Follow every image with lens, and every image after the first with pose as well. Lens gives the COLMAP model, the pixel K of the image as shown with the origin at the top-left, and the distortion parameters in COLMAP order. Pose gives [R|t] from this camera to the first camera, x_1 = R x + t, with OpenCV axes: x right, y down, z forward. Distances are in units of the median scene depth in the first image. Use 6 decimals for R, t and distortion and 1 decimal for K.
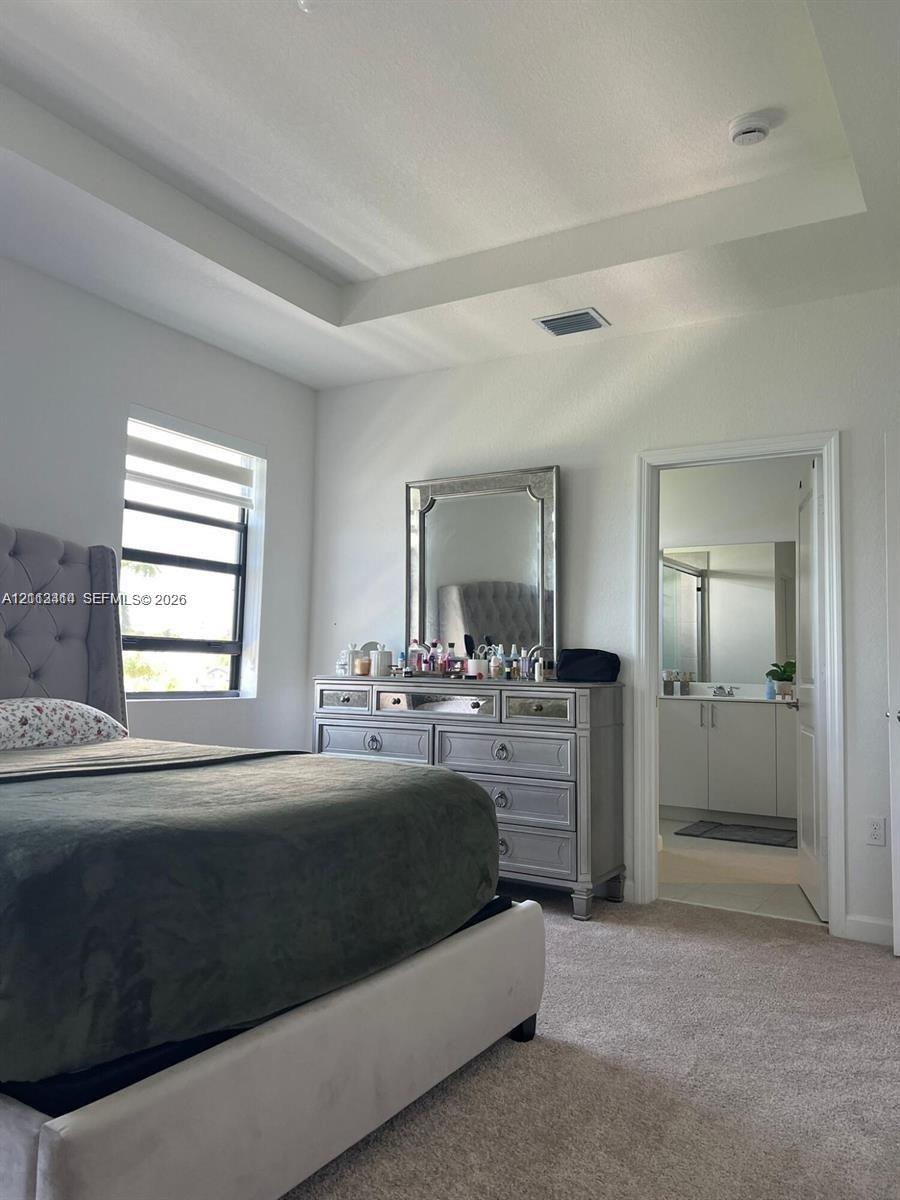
lens RADIAL K [[900.1, 0, 448.6], [0, 900.1, 598.3], [0, 0, 1]] dist [0.046017, 0.000494]
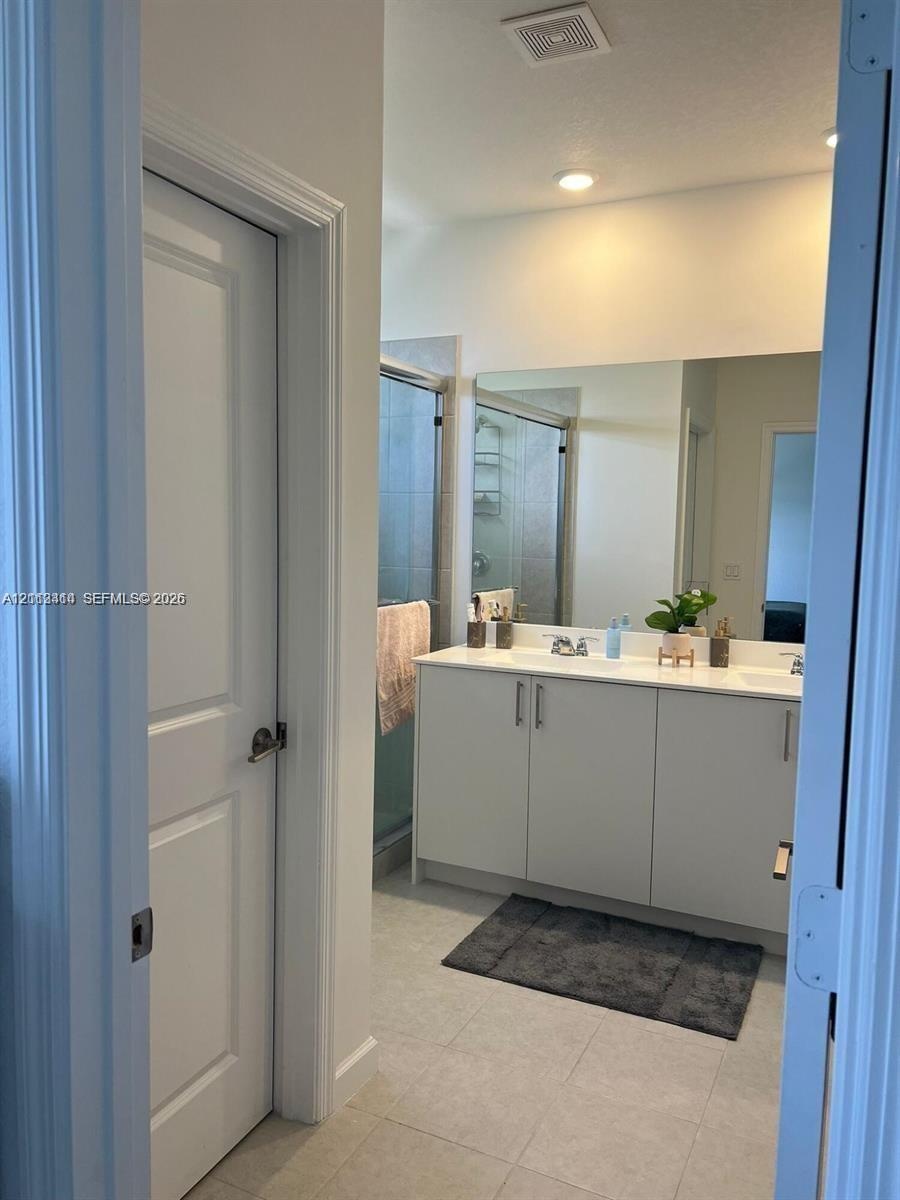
lens RADIAL K [[900.1, 0, 450.1], [0, 900.1, 600.6], [0, 0, 1]] dist [0.046017, 0.000494]
pose [[0.996445, -0.002291, 0.084213, 0.151380], [-0.011149, 0.987251, 0.158782, -0.005422], [-0.083504, -0.159156, 0.983716, 0.391016]]
